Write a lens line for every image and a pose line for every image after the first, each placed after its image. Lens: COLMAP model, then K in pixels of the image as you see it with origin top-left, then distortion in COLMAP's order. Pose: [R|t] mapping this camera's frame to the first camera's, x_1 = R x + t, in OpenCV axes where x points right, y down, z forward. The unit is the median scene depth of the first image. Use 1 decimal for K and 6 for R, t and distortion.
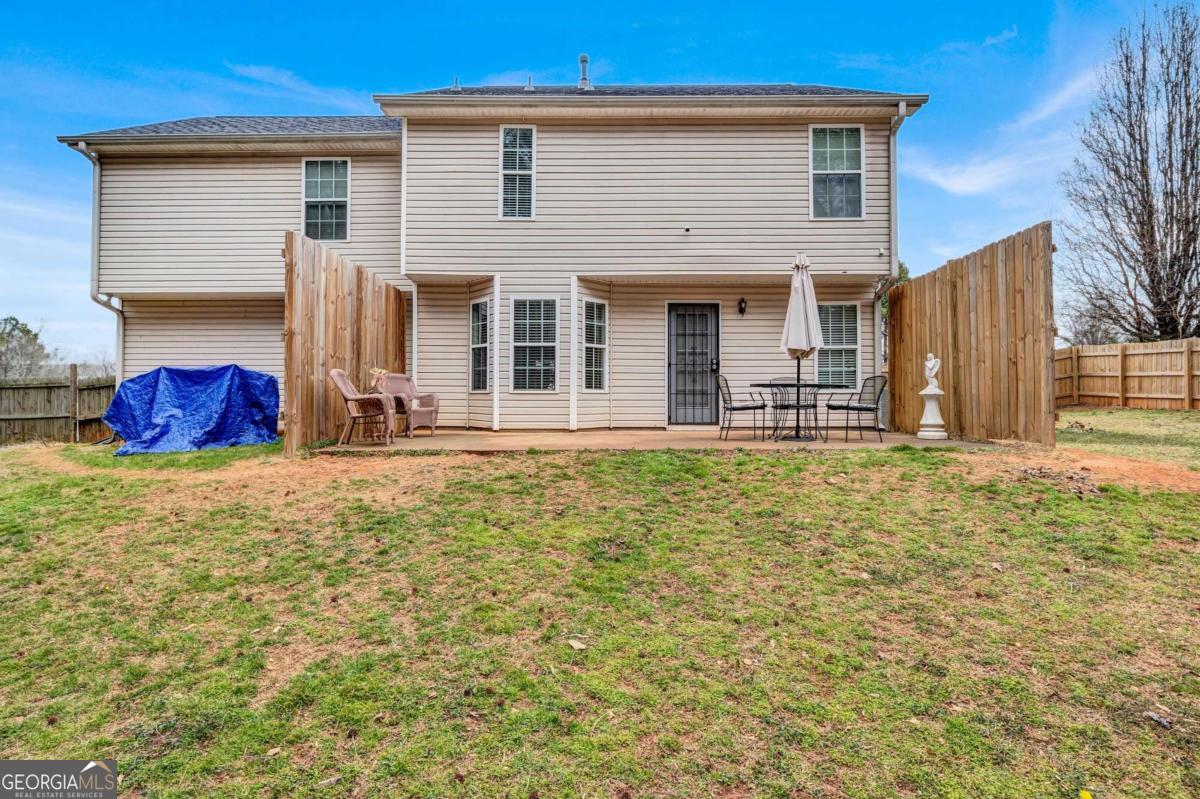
lens RADIAL K [[596.1, 0, 600.2], [0, 596.1, 398.8], [0, 0, 1]] dist [-0.002523, -0.000573]
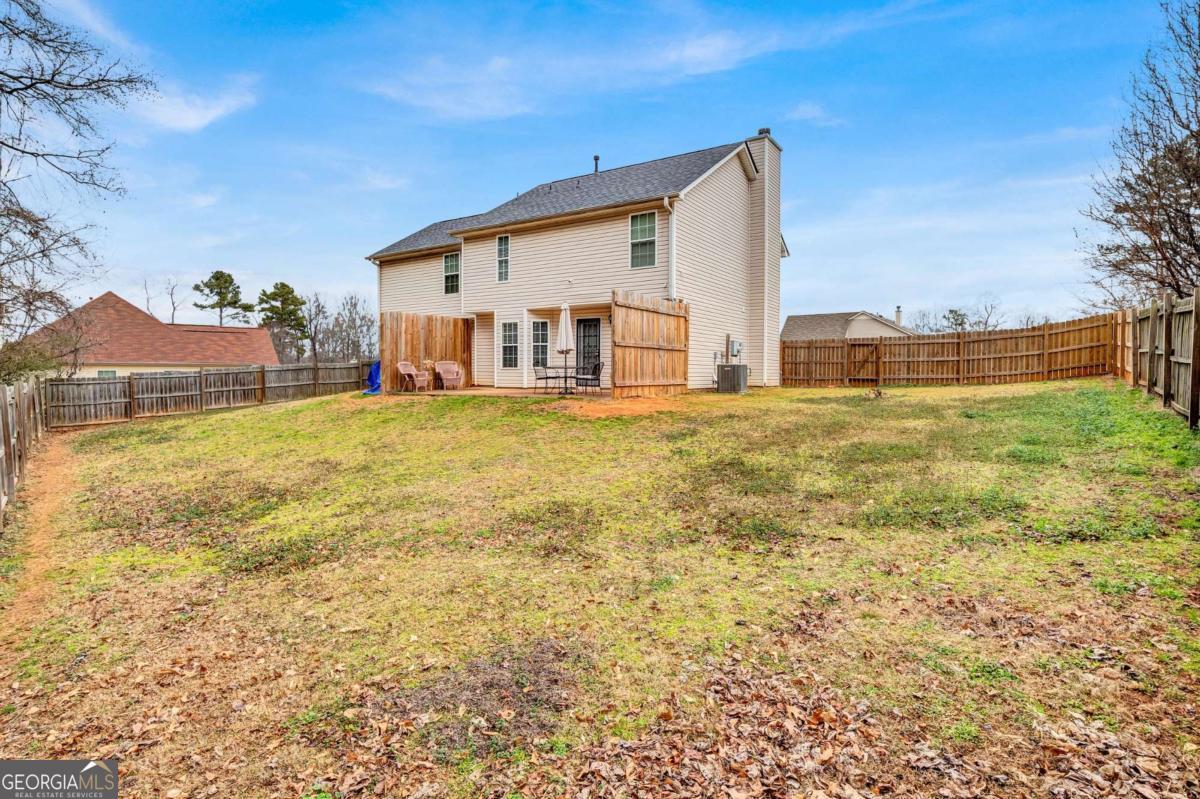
lens RADIAL K [[596.1, 0, 599.8], [0, 596.1, 396.5], [0, 0, 1]] dist [-0.002523, -0.000573]
pose [[0.840963, 0.024476, -0.540538, 1.220079], [0.008793, 0.998226, 0.058880, -0.033560], [0.541020, -0.054269, 0.839257, -0.522224]]
